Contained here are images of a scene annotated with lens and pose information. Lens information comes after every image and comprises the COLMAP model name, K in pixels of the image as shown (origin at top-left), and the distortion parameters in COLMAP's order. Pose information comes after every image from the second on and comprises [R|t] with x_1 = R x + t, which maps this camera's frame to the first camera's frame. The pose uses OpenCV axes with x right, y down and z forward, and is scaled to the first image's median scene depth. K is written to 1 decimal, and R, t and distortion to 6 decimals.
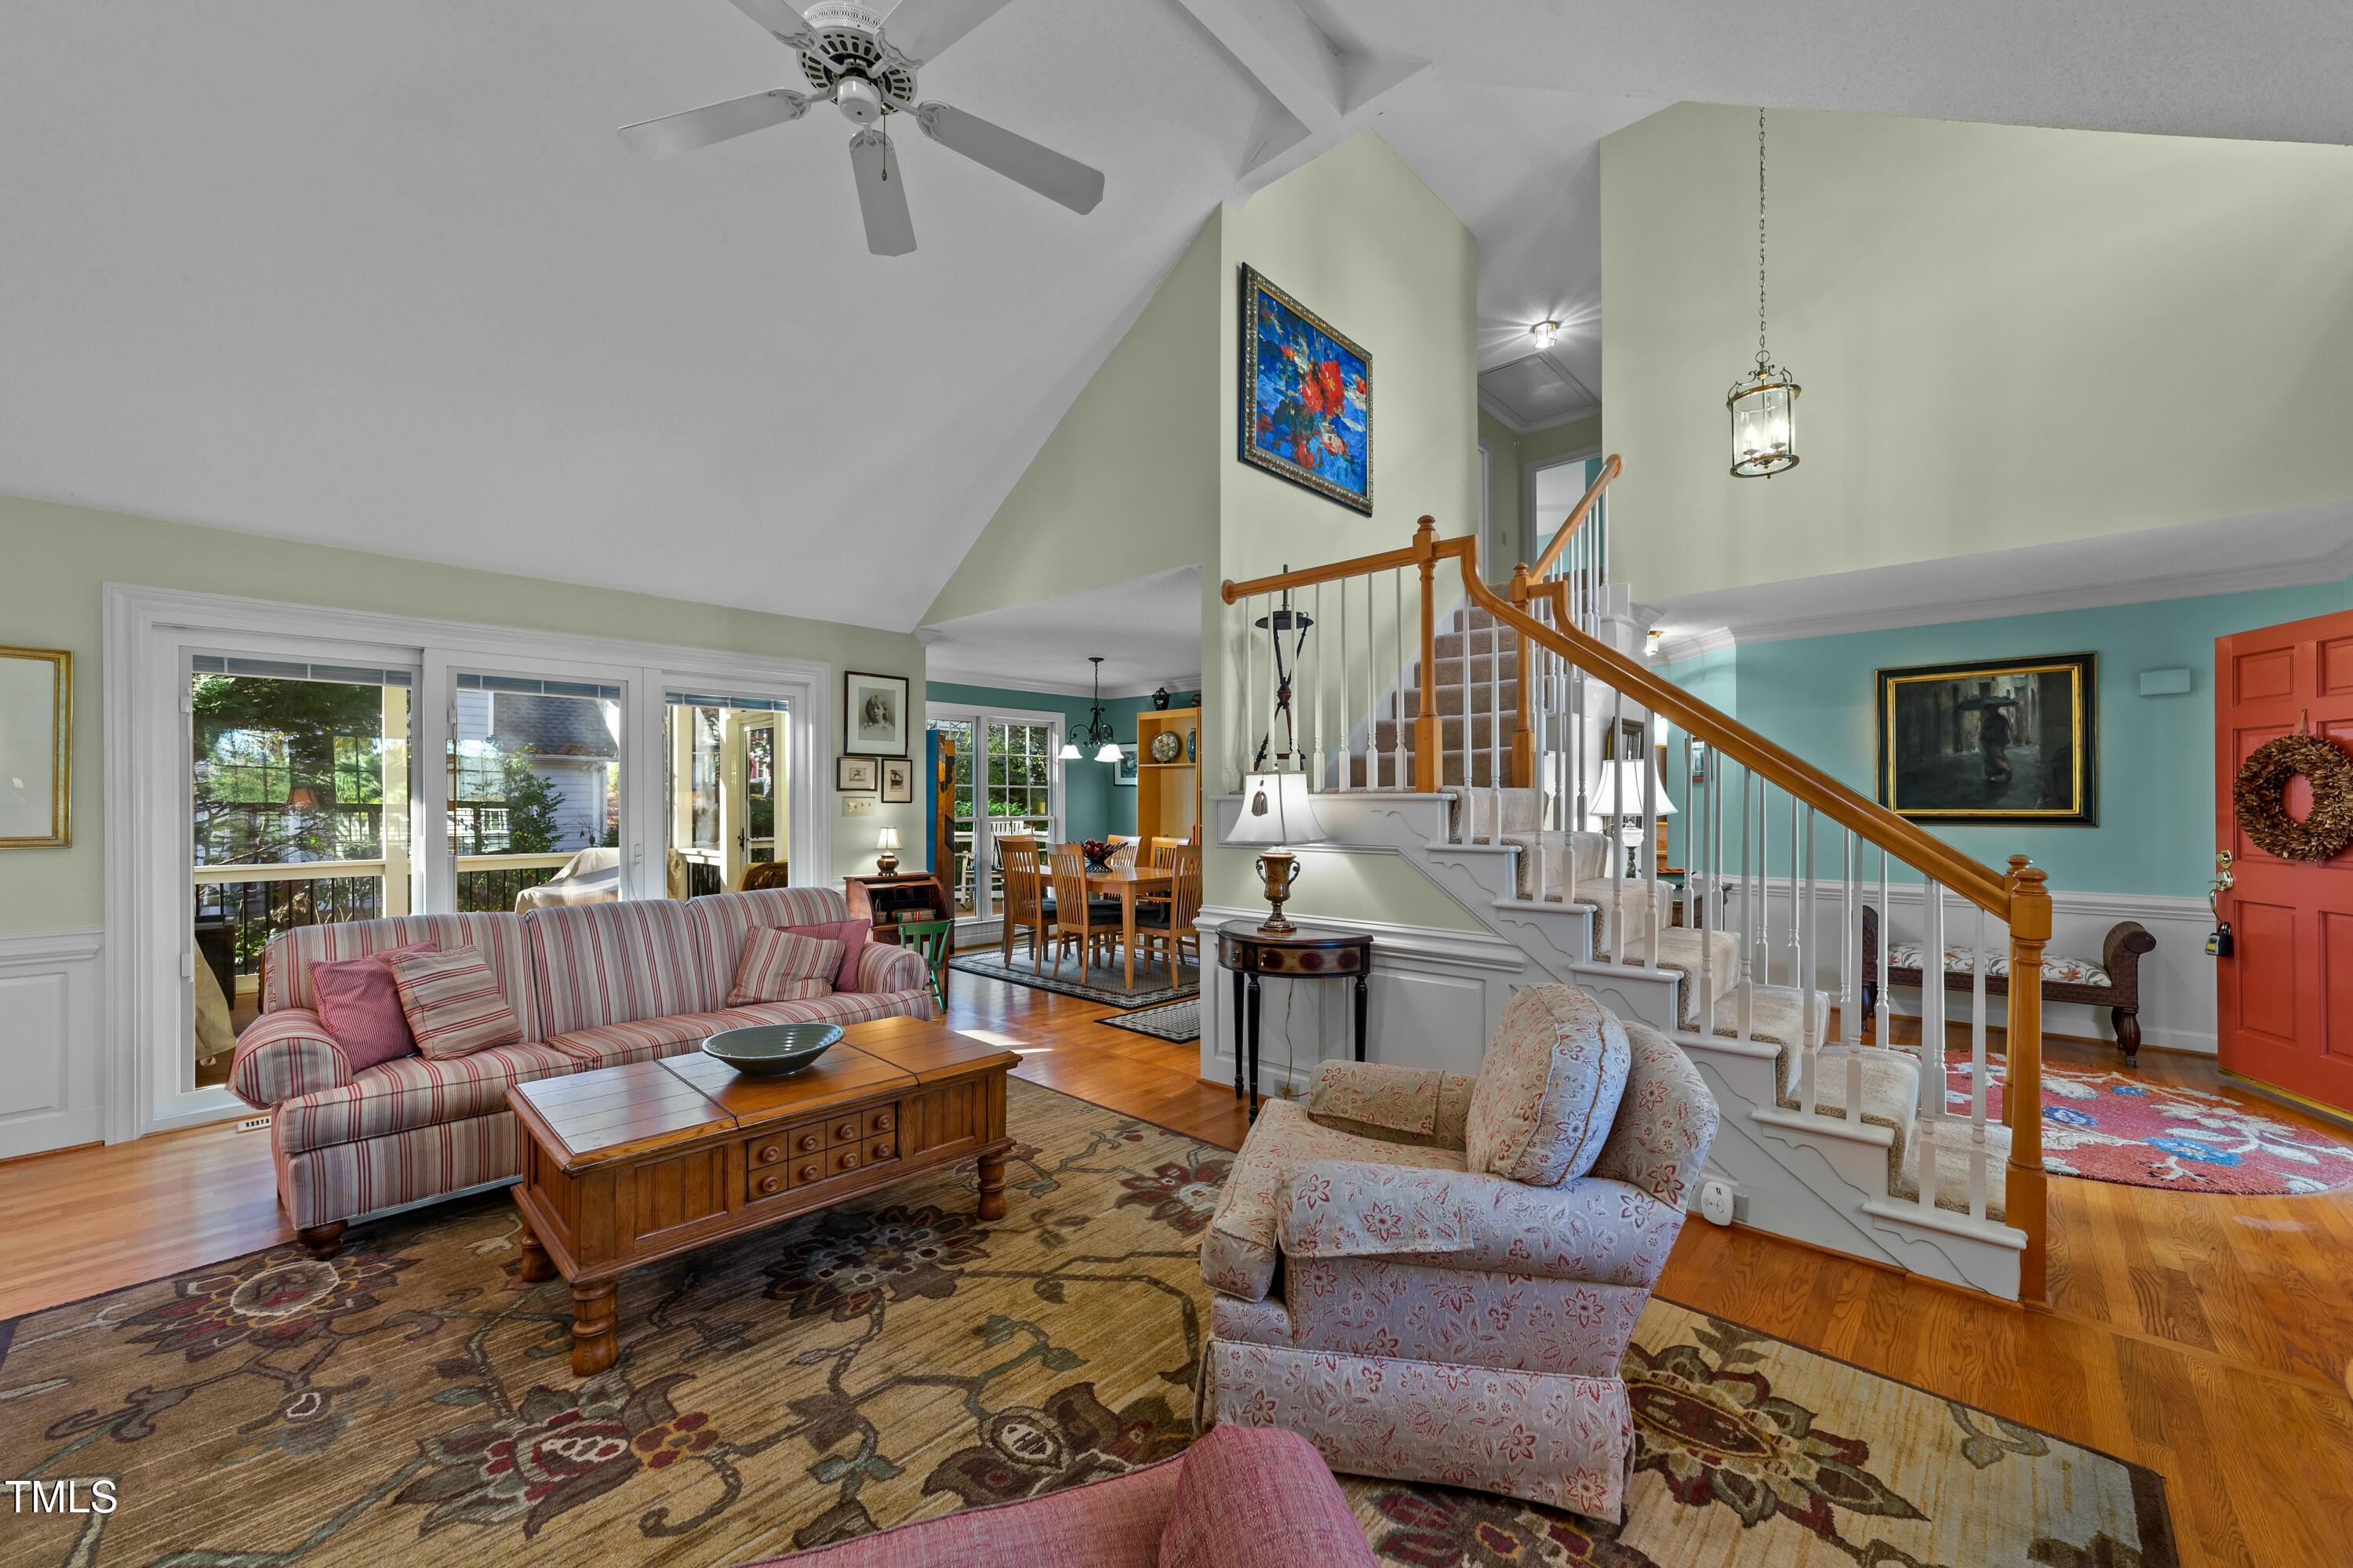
lens RADIAL K [[902.0, 0, 1178.0], [0, 902.0, 798.0], [0, 0, 1]] dist [-0.017375, 0.007631]
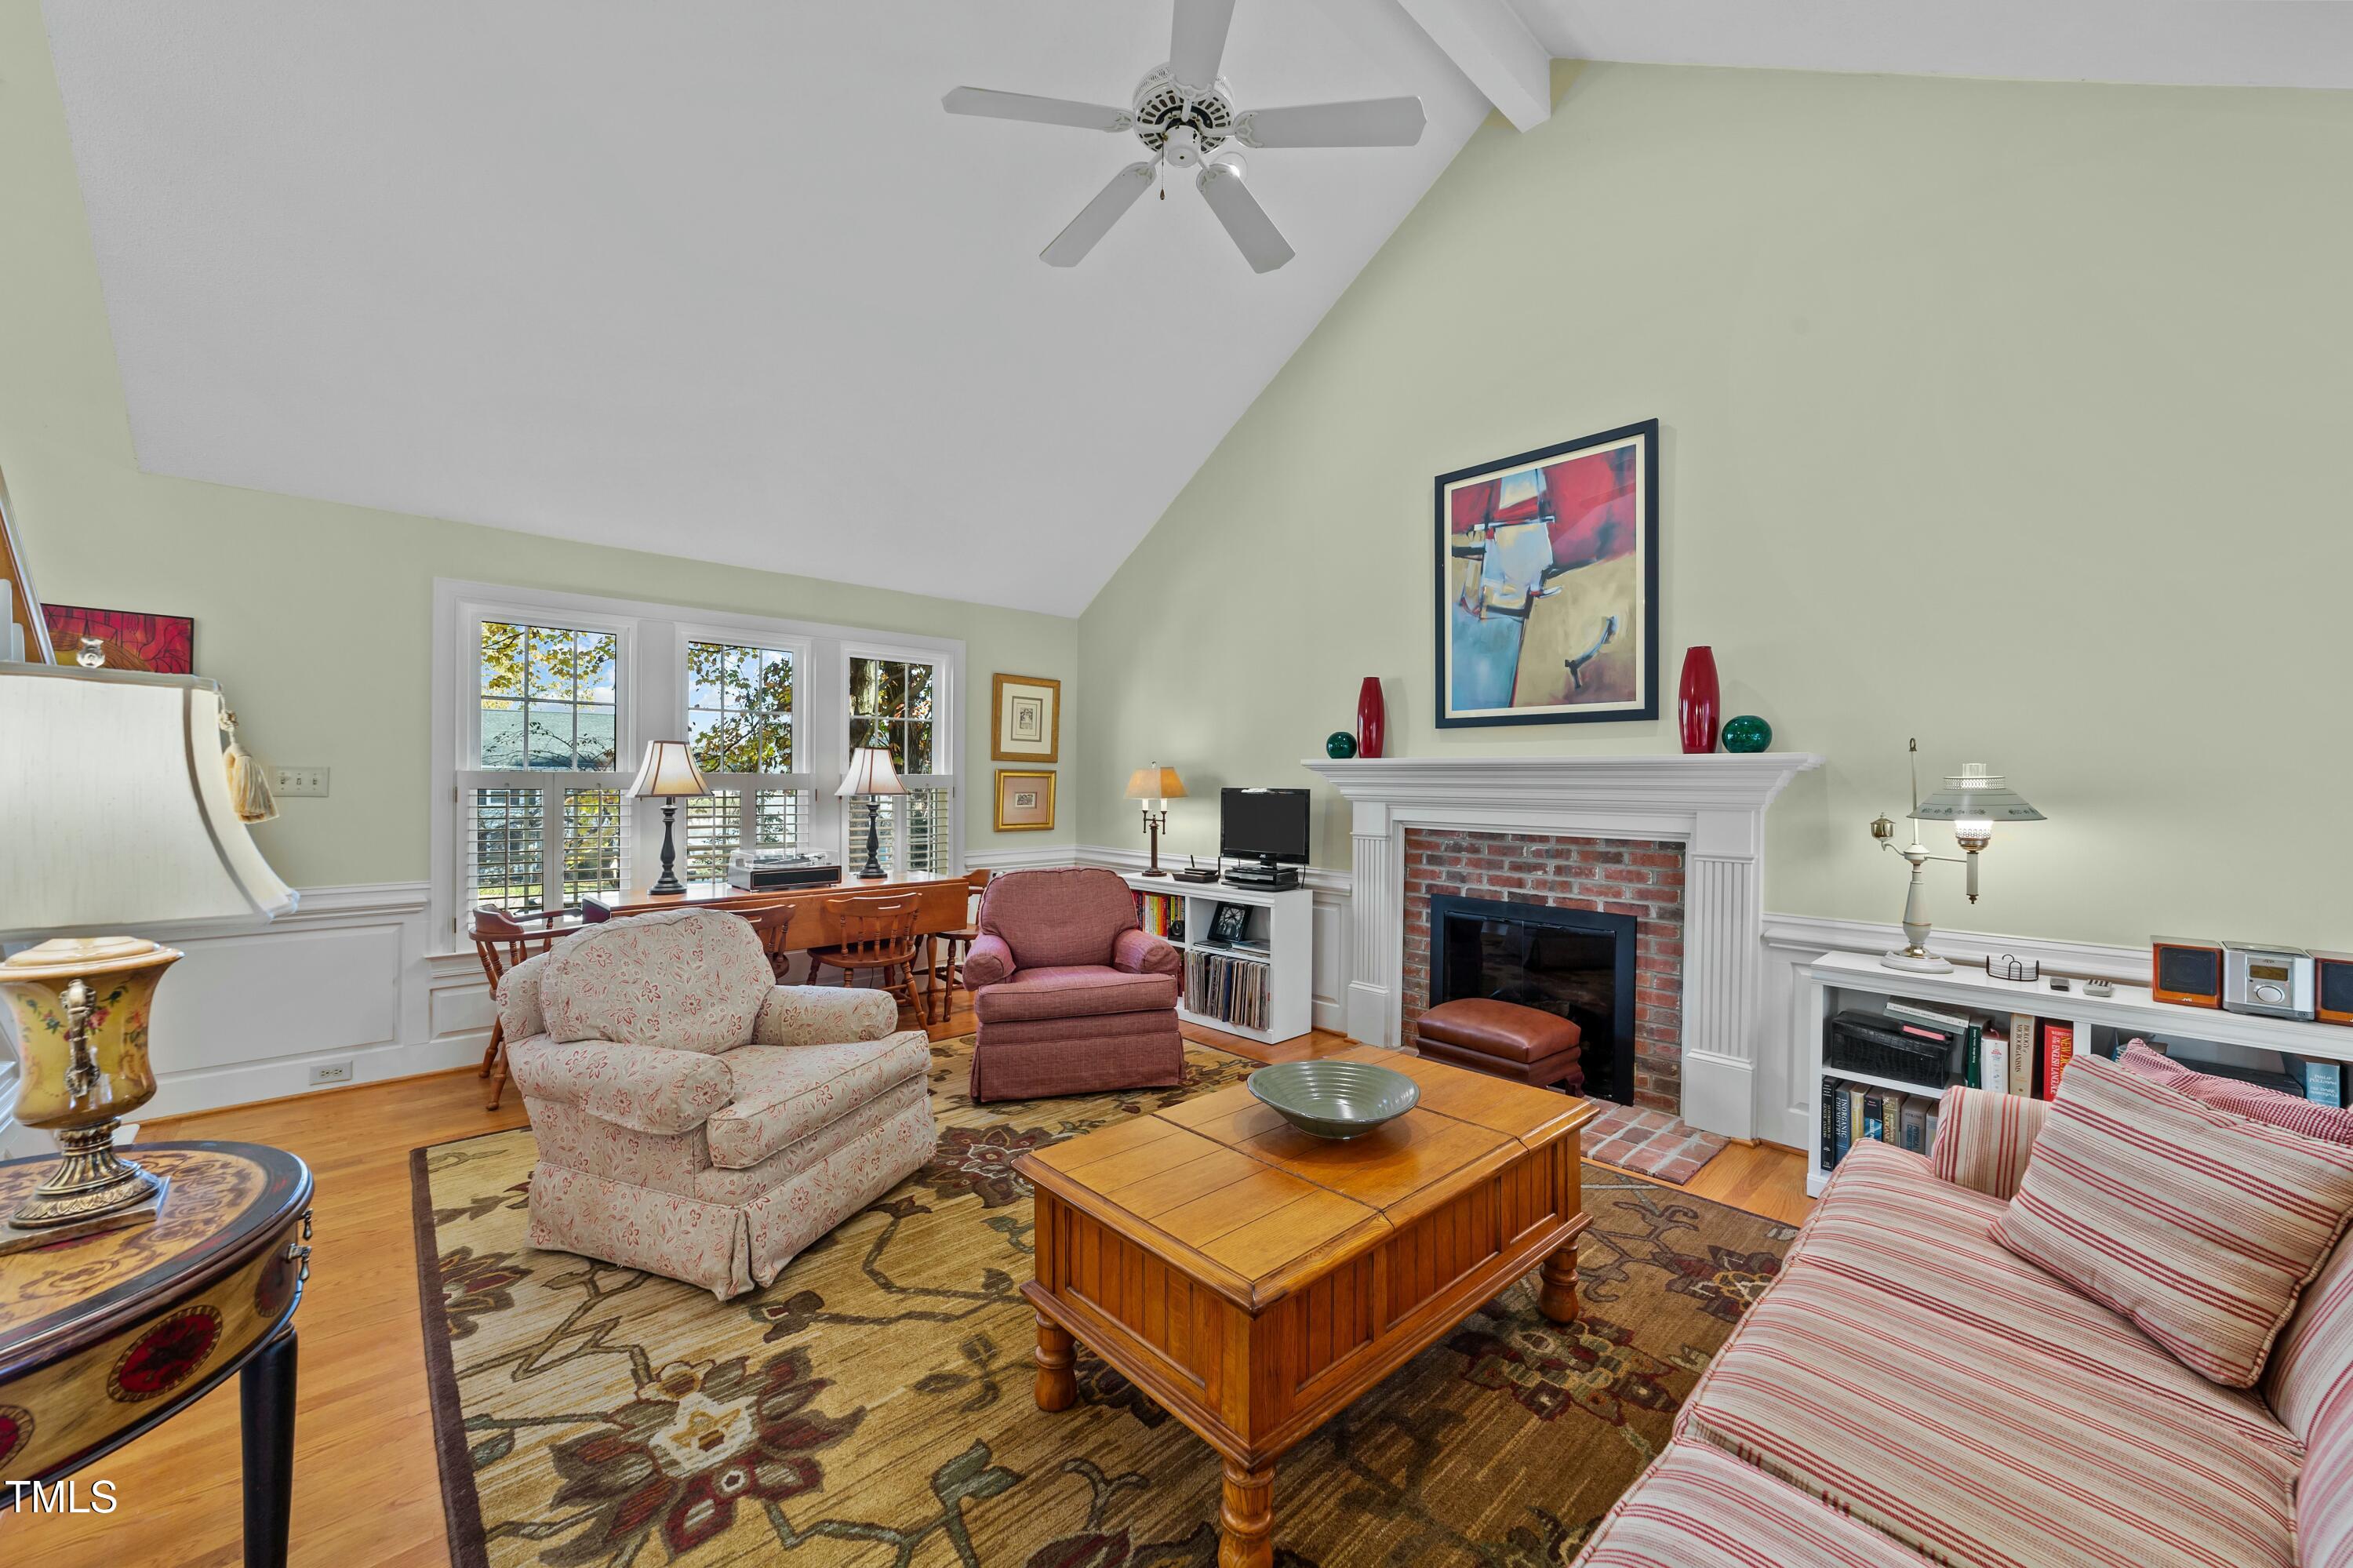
lens RADIAL K [[902.0, 0, 1181.3], [0, 902.0, 781.0], [0, 0, 1]] dist [-0.017375, 0.007631]
pose [[-0.997659, -0.006825, 0.068041, -0.373497], [-0.006495, 0.999966, 0.005068, 0.000019], [-0.068073, 0.004614, -0.997670, 1.804711]]
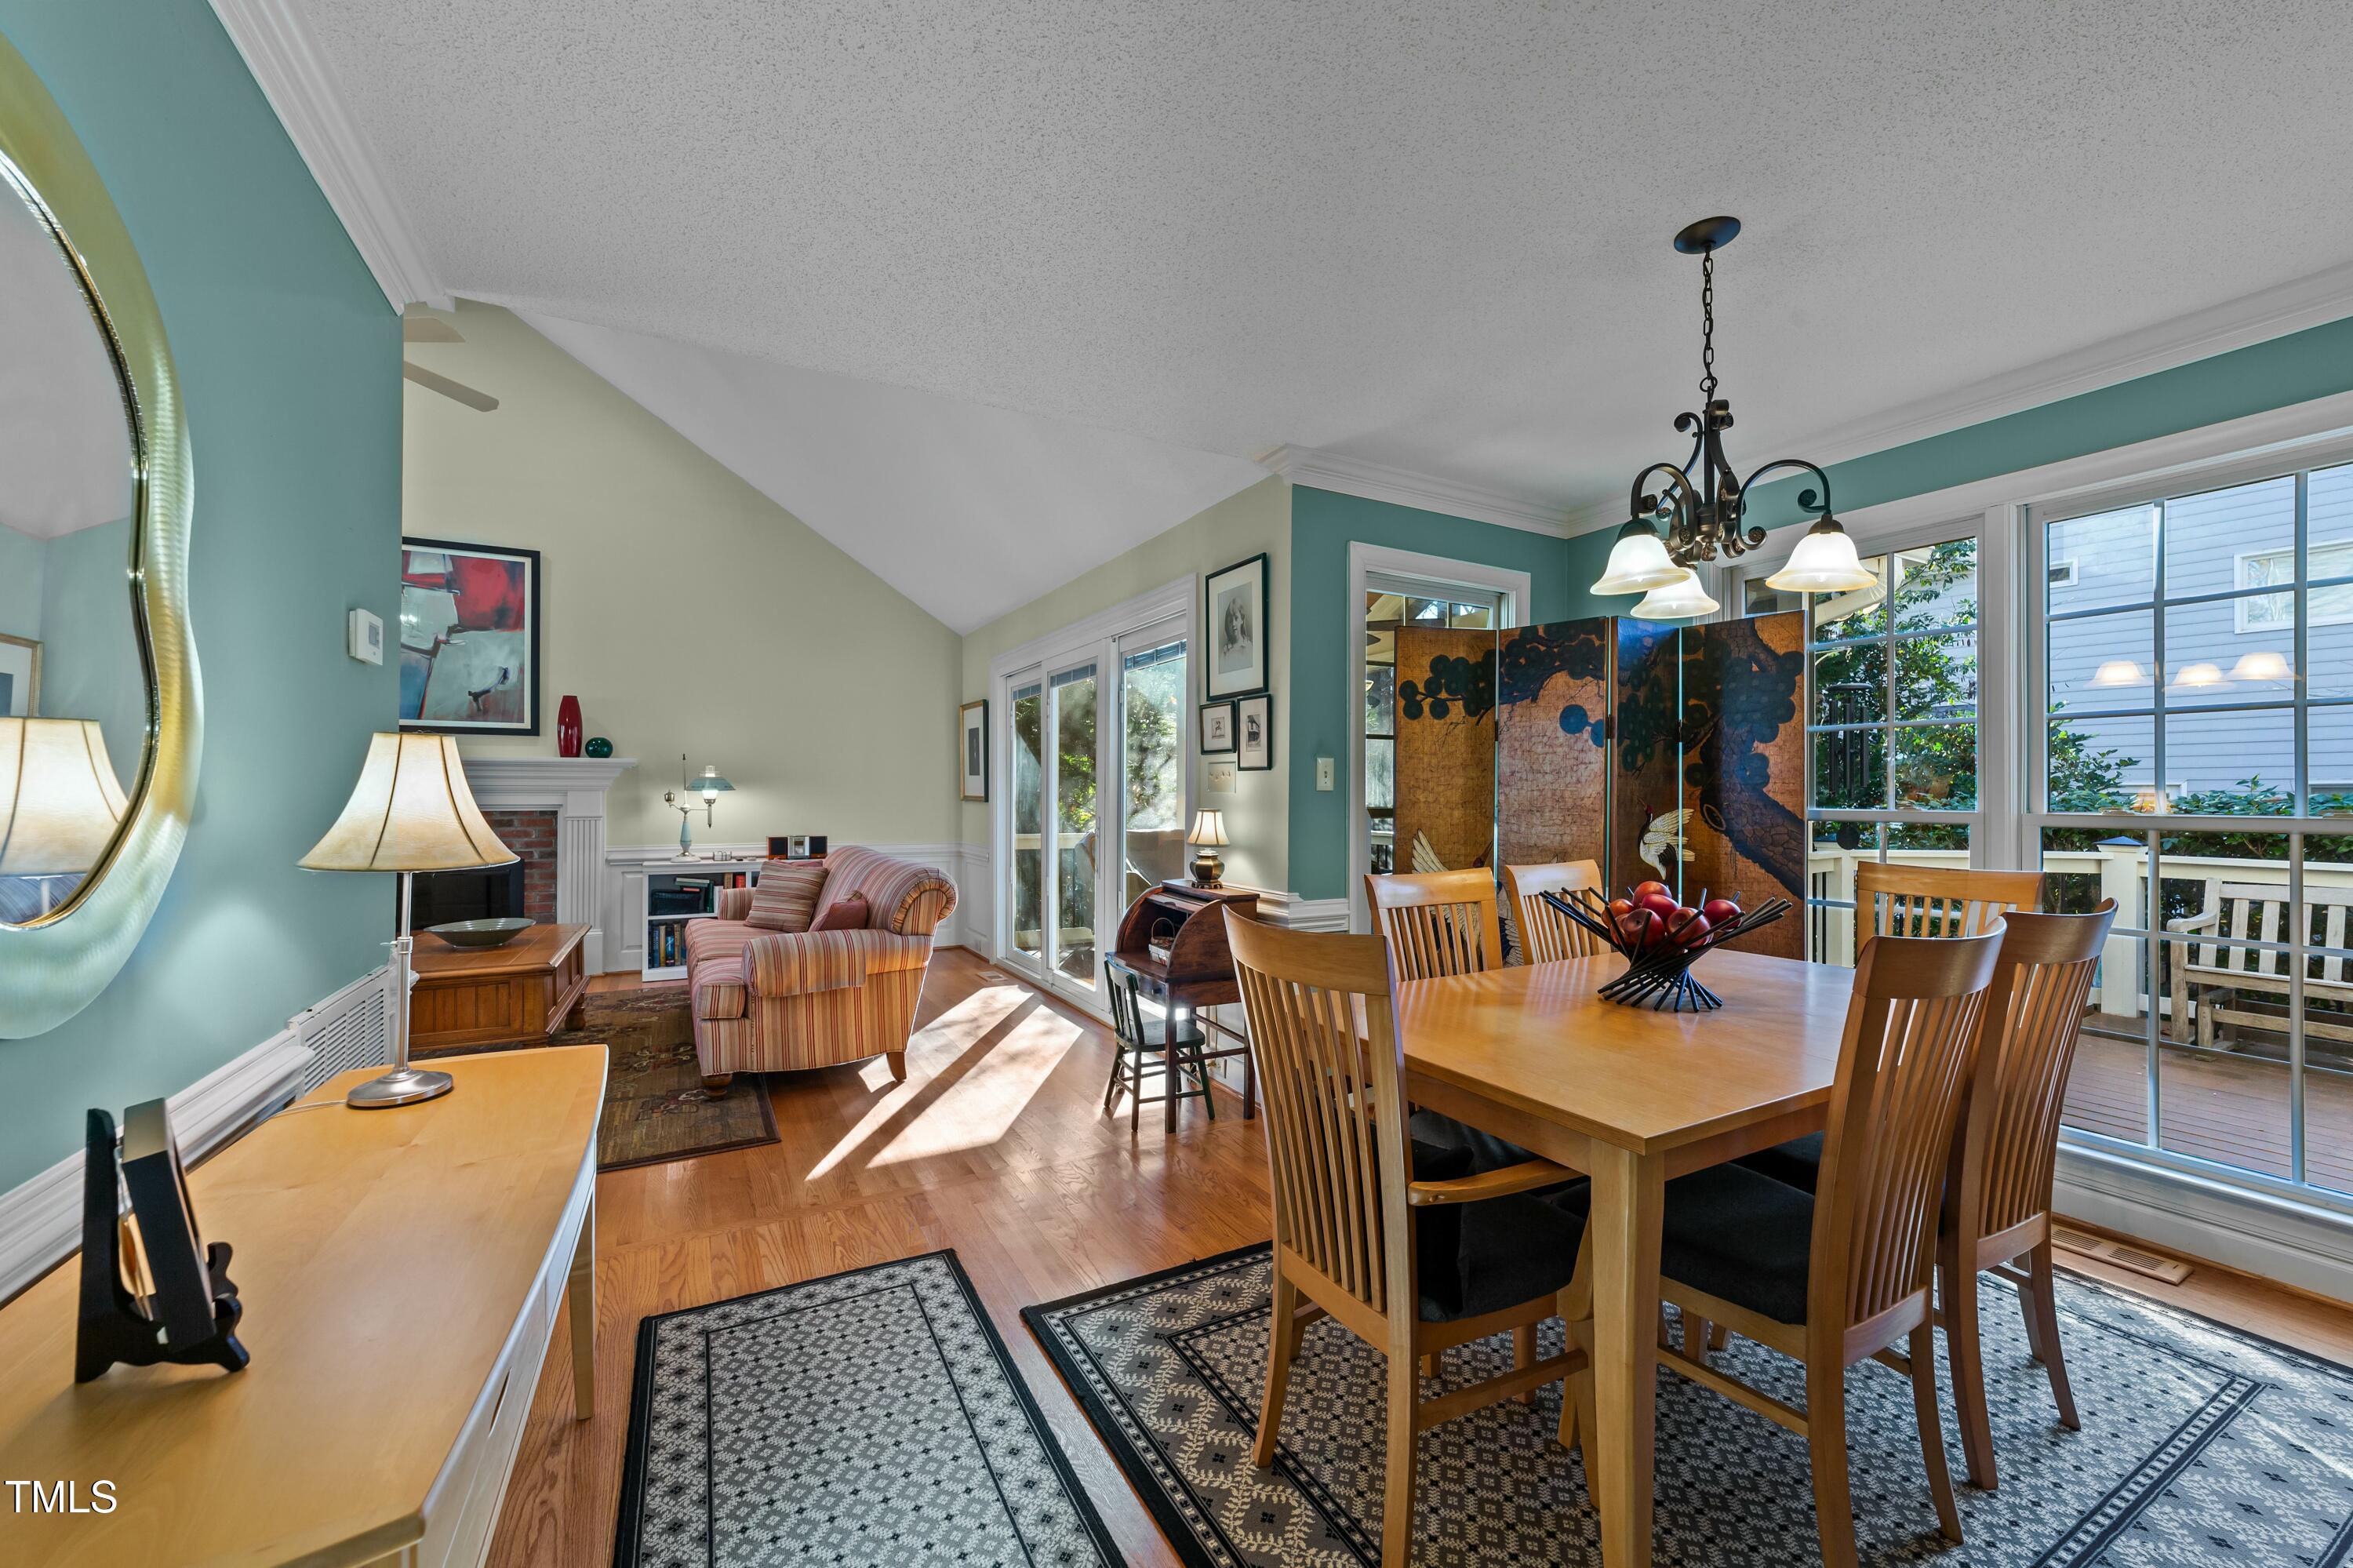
lens RADIAL K [[902.0, 0, 1165.8], [0, 902.0, 790.7], [0, 0, 1]] dist [-0.017375, 0.007631]
pose [[-0.315337, -0.003543, -0.948973, 0.606566], [-0.002764, 0.999992, -0.002814, 0.046099], [0.948976, 0.001736, -0.315344, 2.558728]]
